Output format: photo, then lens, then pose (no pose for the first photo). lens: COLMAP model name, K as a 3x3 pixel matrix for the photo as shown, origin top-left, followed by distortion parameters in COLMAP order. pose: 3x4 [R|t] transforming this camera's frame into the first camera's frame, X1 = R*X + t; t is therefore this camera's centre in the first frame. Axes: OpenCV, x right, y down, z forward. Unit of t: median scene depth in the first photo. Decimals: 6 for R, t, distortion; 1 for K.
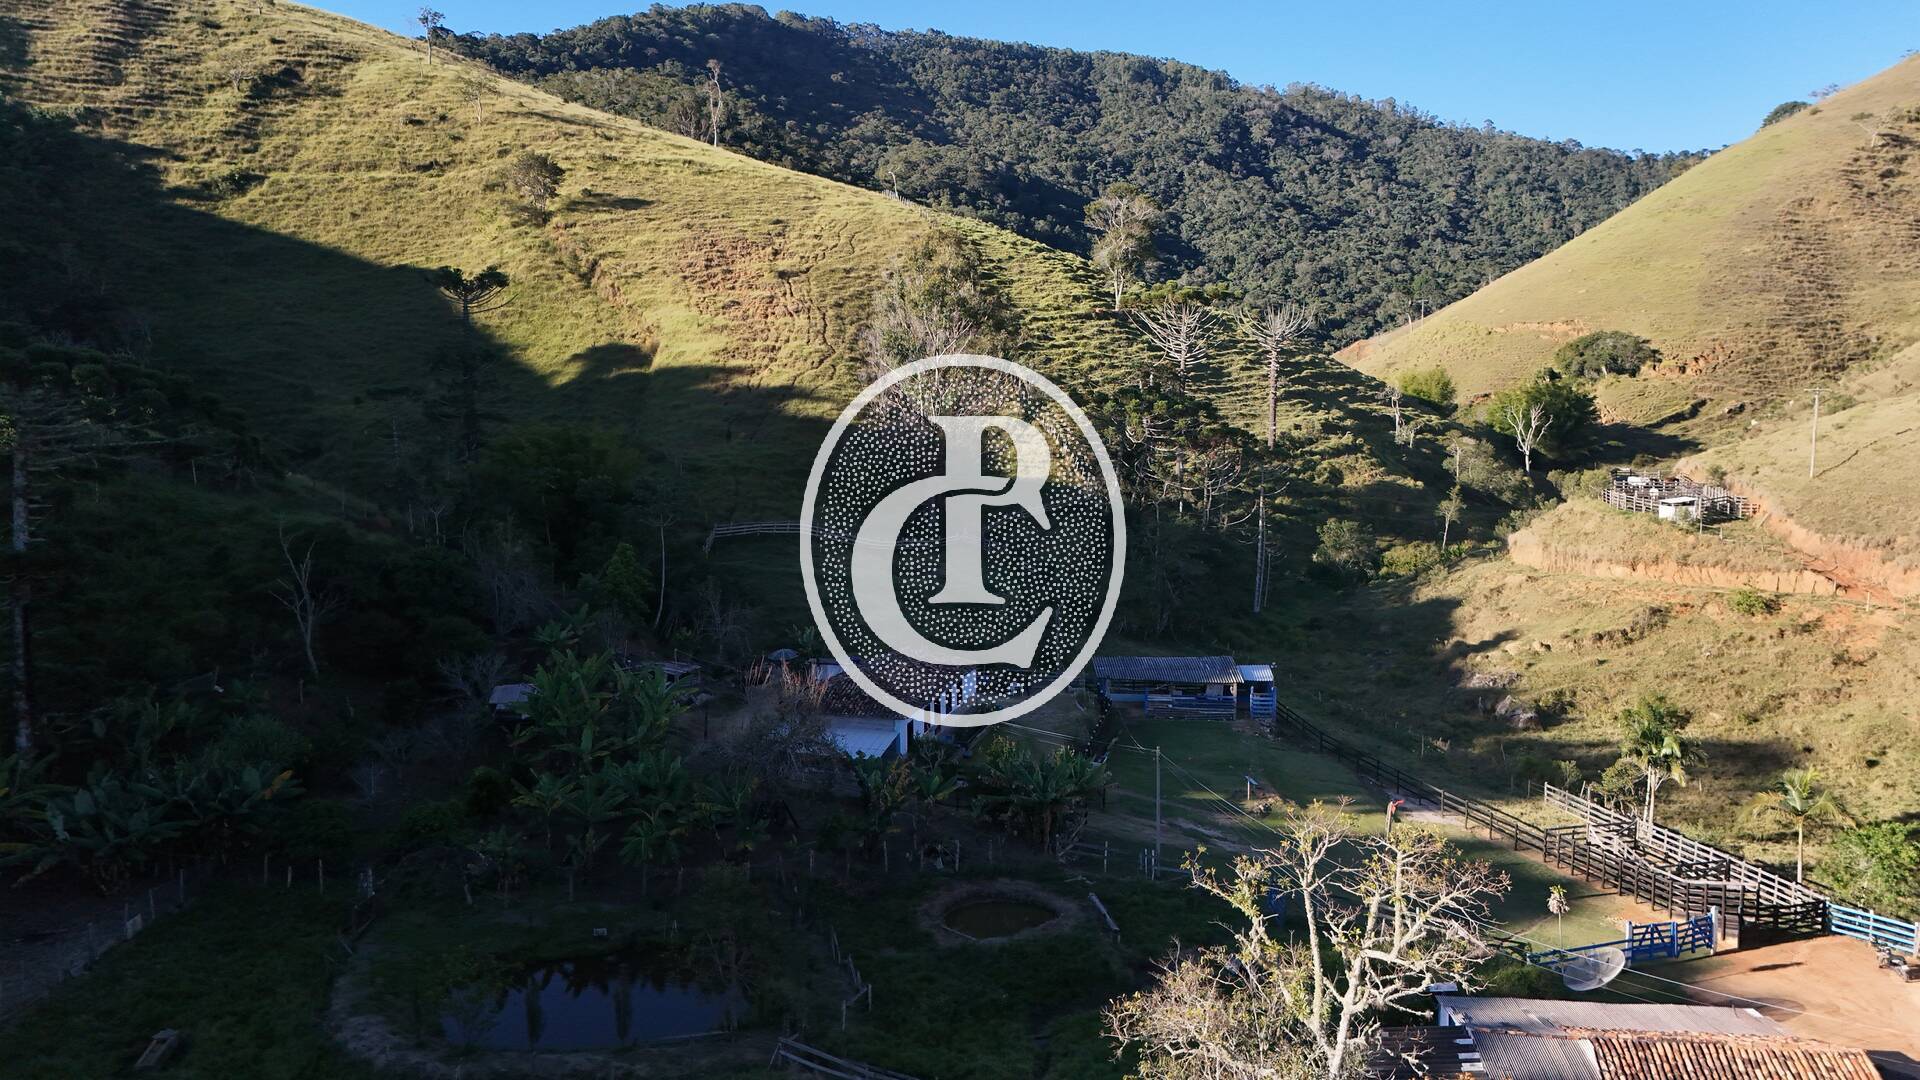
lens RADIAL K [[1410.5, 0, 964.2], [0, 1410.5, 542.6], [0, 0, 1]] dist [0.074616, -0.073135]
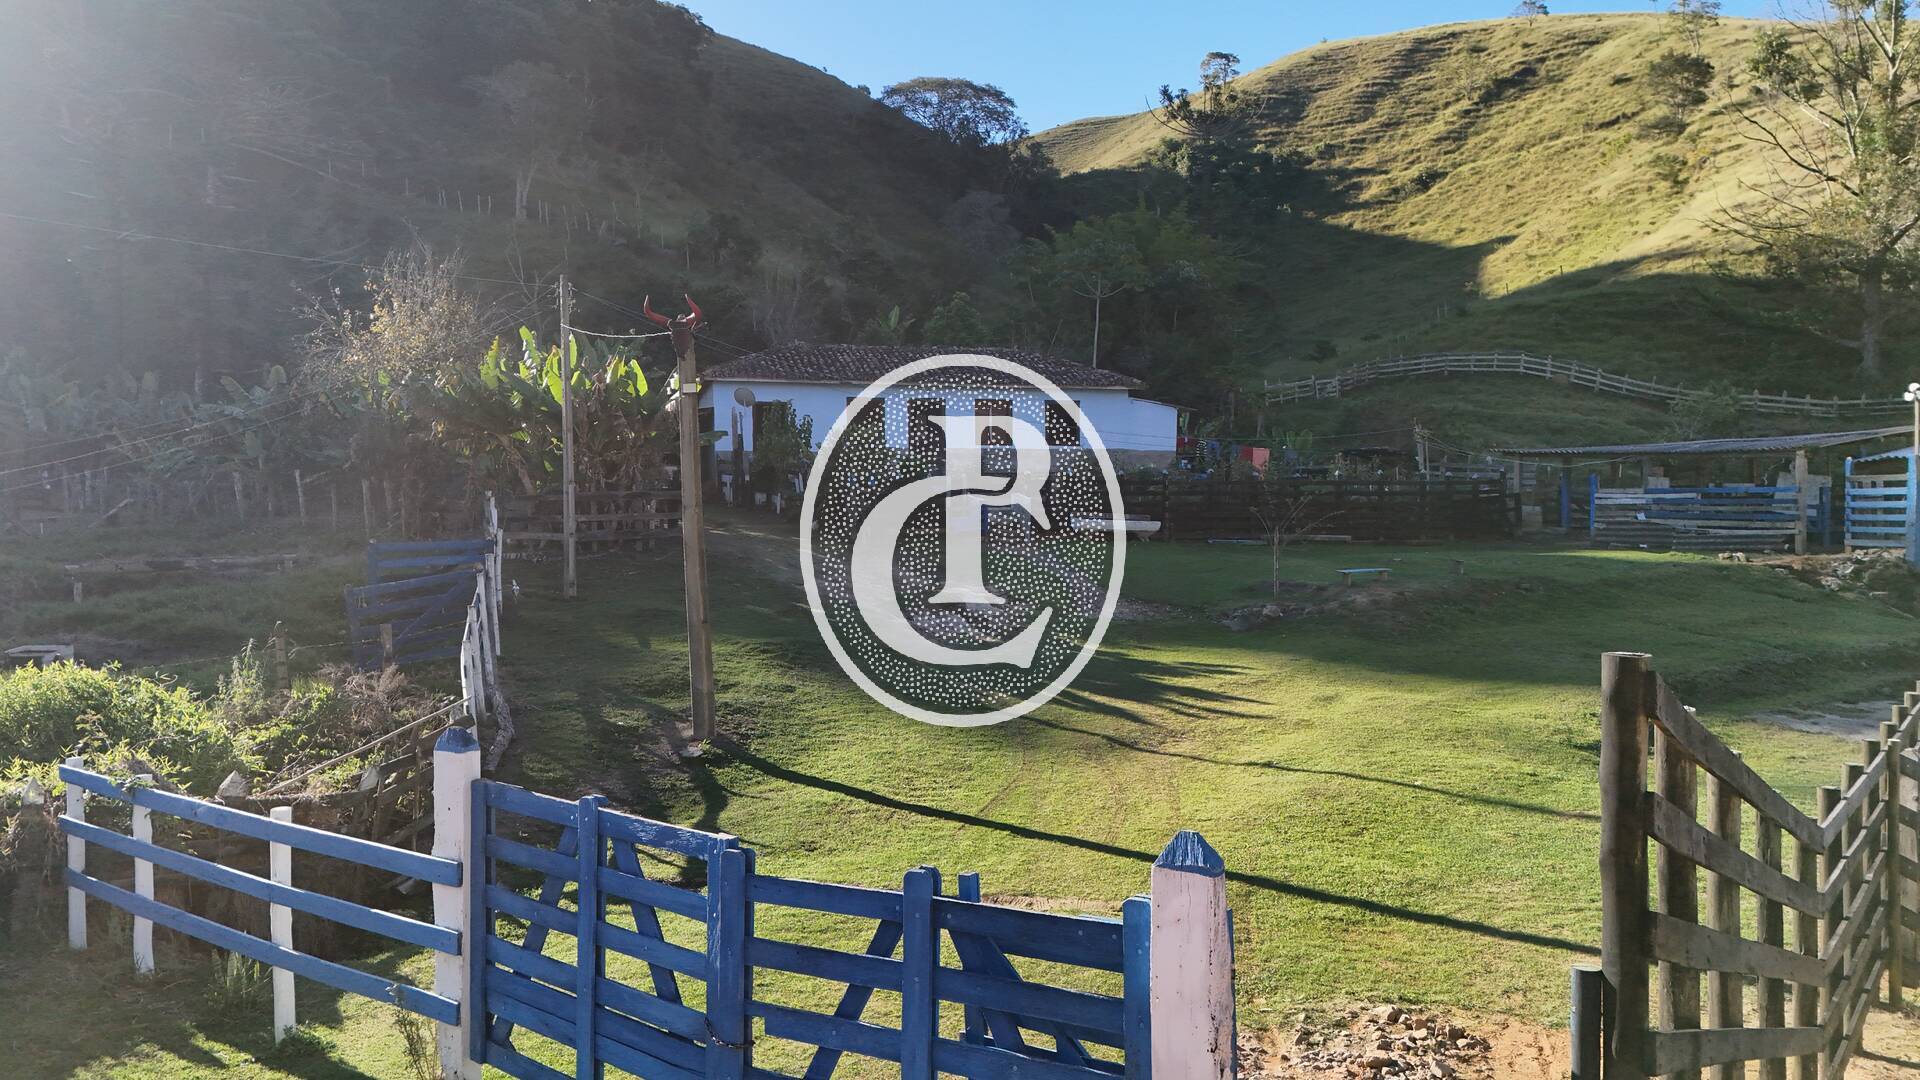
lens RADIAL K [[1410.5, 0, 964.2], [0, 1410.5, 542.6], [0, 0, 1]] dist [0.074616, -0.073135]
pose [[0.538035, 0.024468, -0.842567, 0.142237], [-0.102801, 0.994022, -0.036779, 0.058208], [0.836630, 0.106405, 0.537334, 0.229107]]
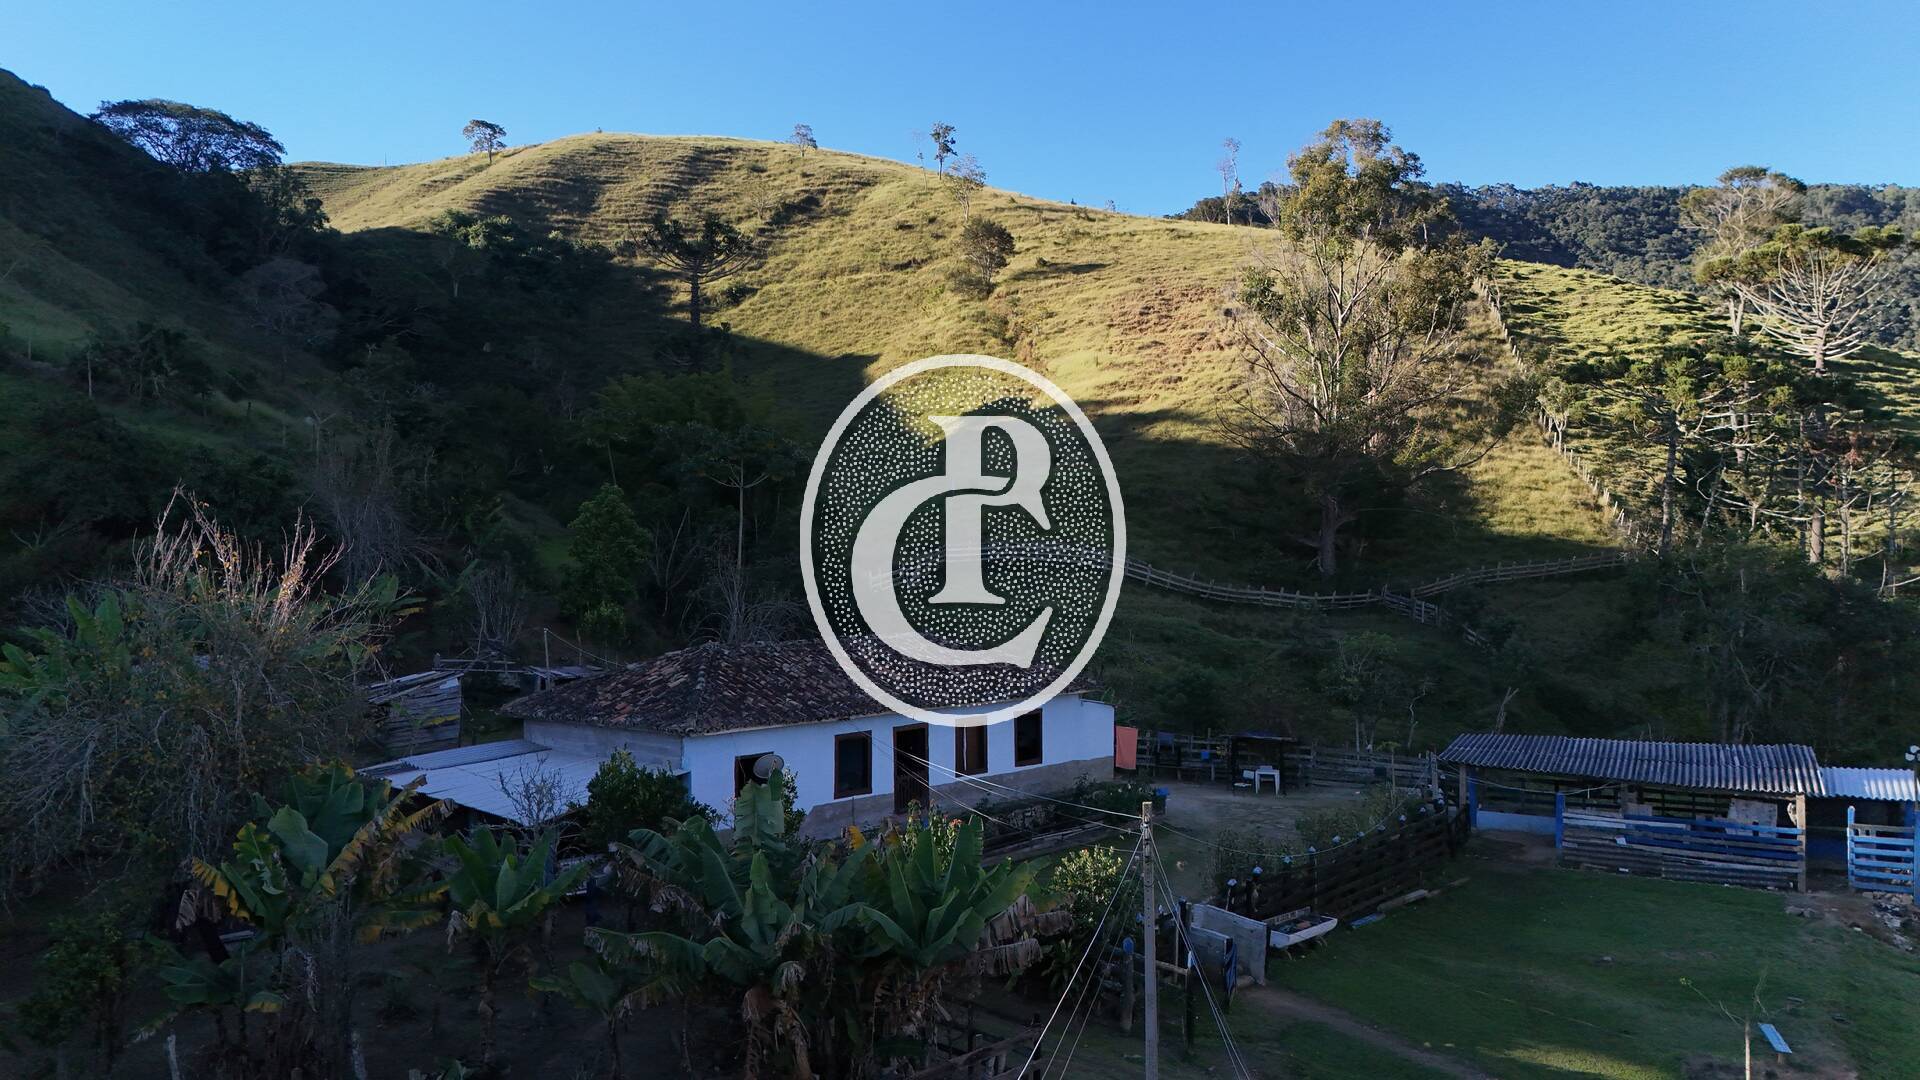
lens RADIAL K [[1407.0, 0, 961.2], [0, 1407.0, 550.5], [0, 0, 1]] dist [0.085035, -0.093872]
pose [[0.904179, -0.000926, -0.427154, 0.055088], [-0.056253, 0.991030, -0.121223, 0.034165], [0.423434, 0.133636, 0.896016, 0.196092]]
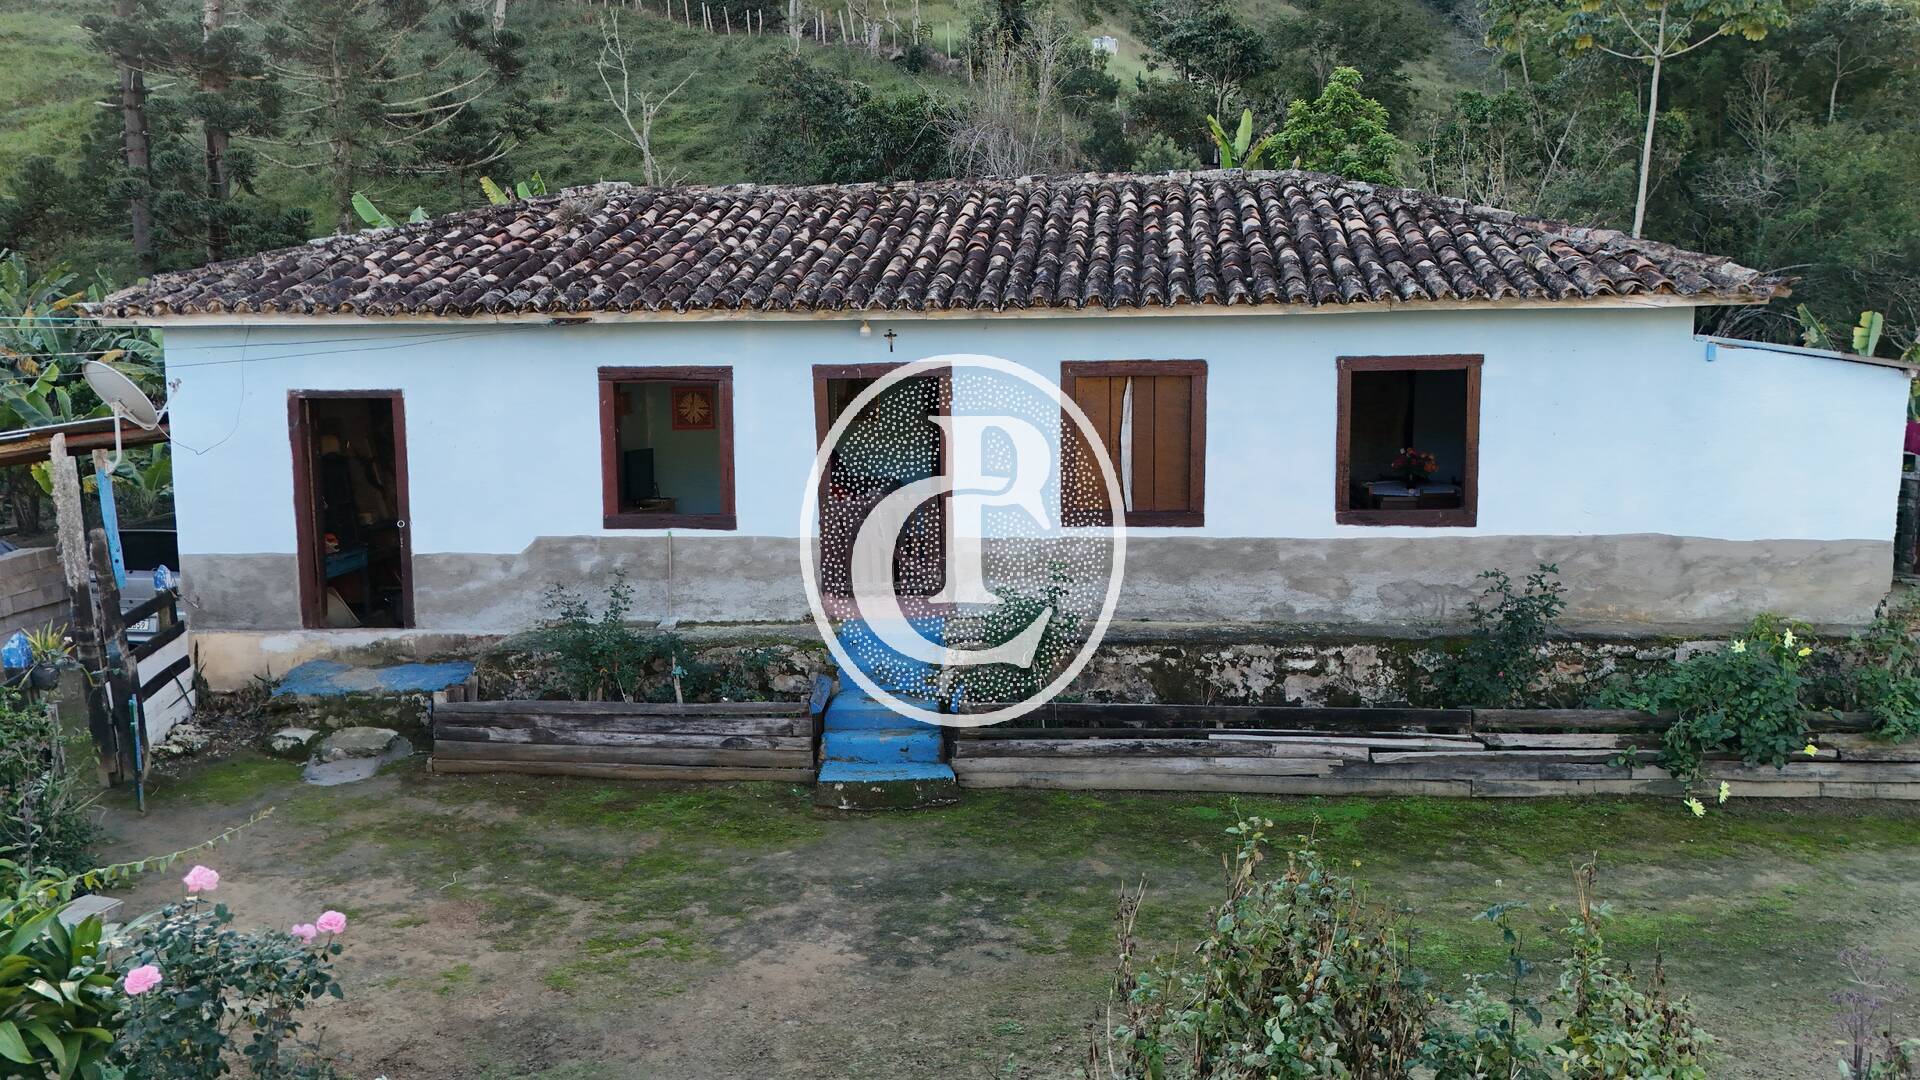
lens RADIAL K [[1410.5, 0, 964.2], [0, 1410.5, 542.6], [0, 0, 1]] dist [0.074616, -0.073135]
pose [[0.200544, 0.123014, -0.971931, 0.042221], [-0.113147, 0.988355, 0.101747, 0.035512], [0.973129, 0.089566, 0.212127, 0.309455]]
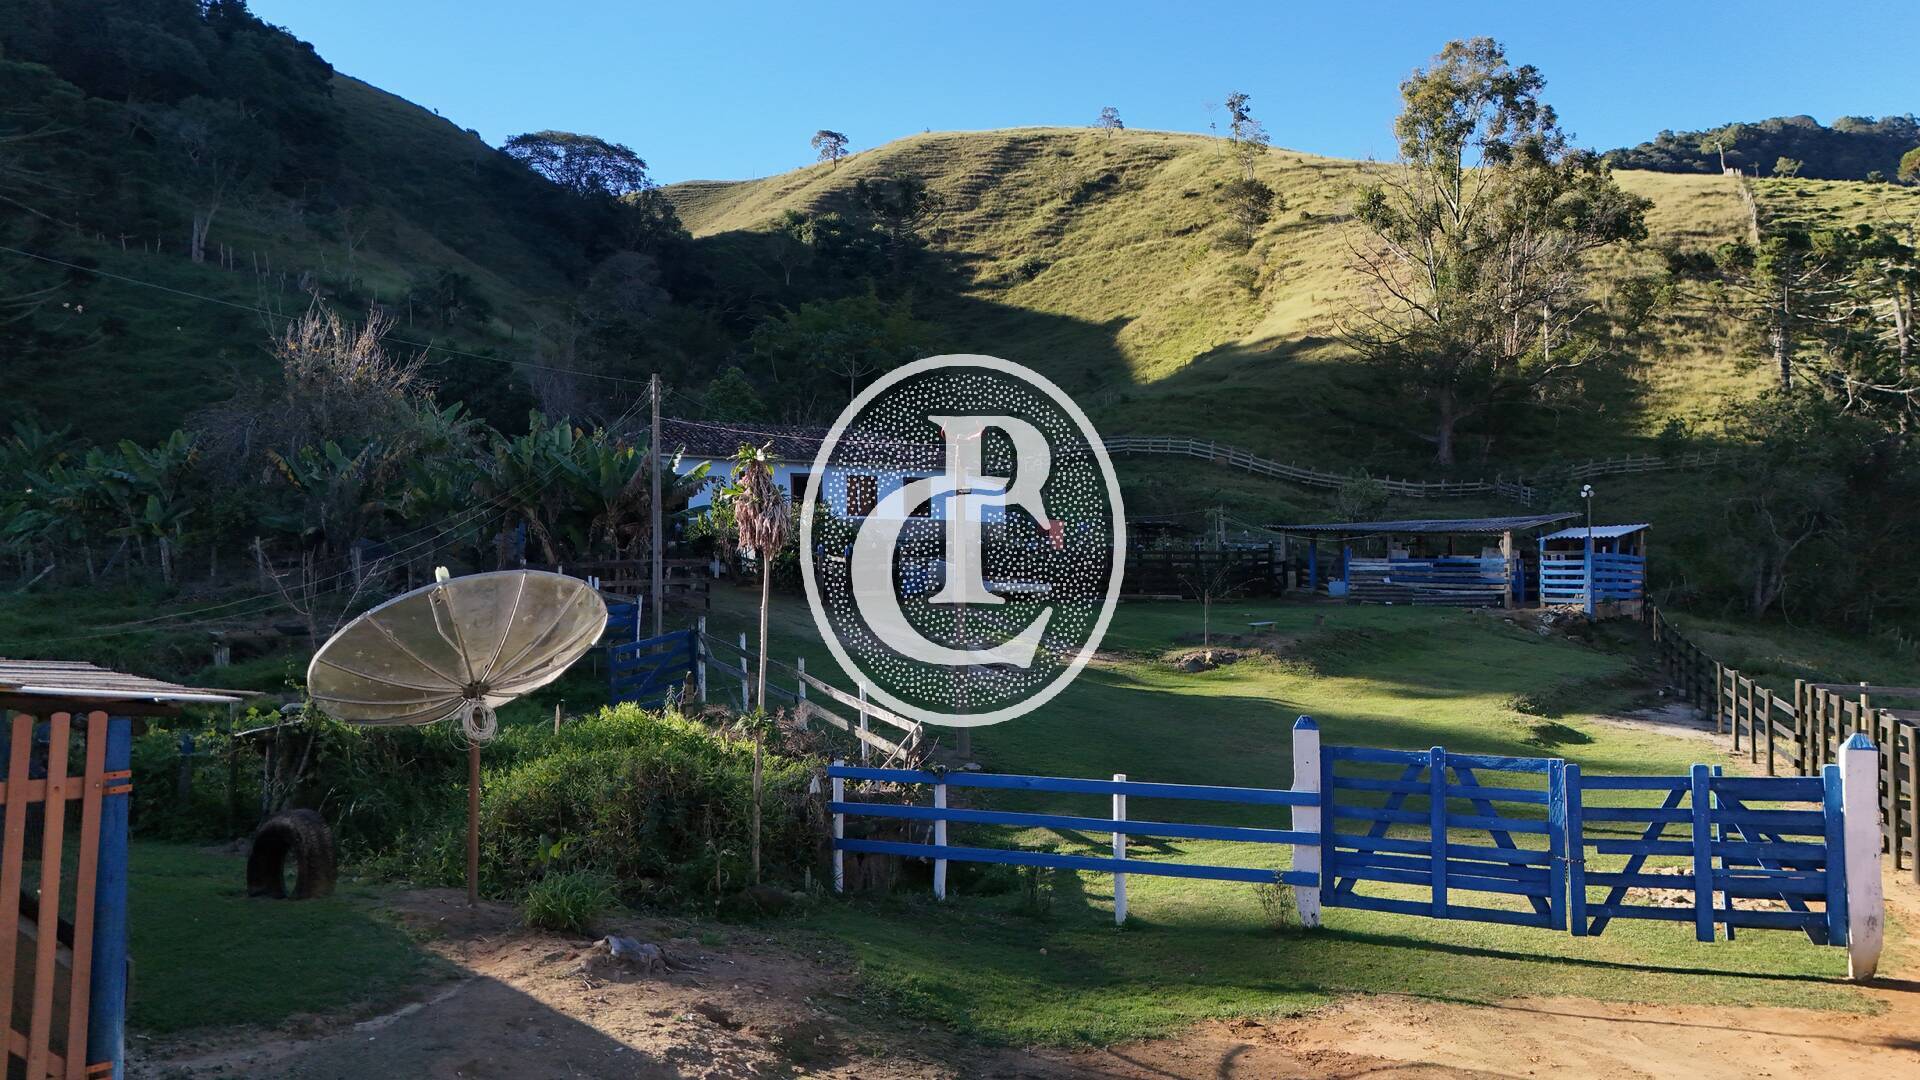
lens RADIAL K [[1407.0, 0, 961.2], [0, 1407.0, 550.5], [0, 0, 1]] dist [0.085035, -0.093872]
pose [[0.760190, -0.001653, -0.649699, 0.135165], [-0.082340, 0.991688, -0.098866, 0.062495], [0.644462, 0.128654, 0.753735, 0.185799]]
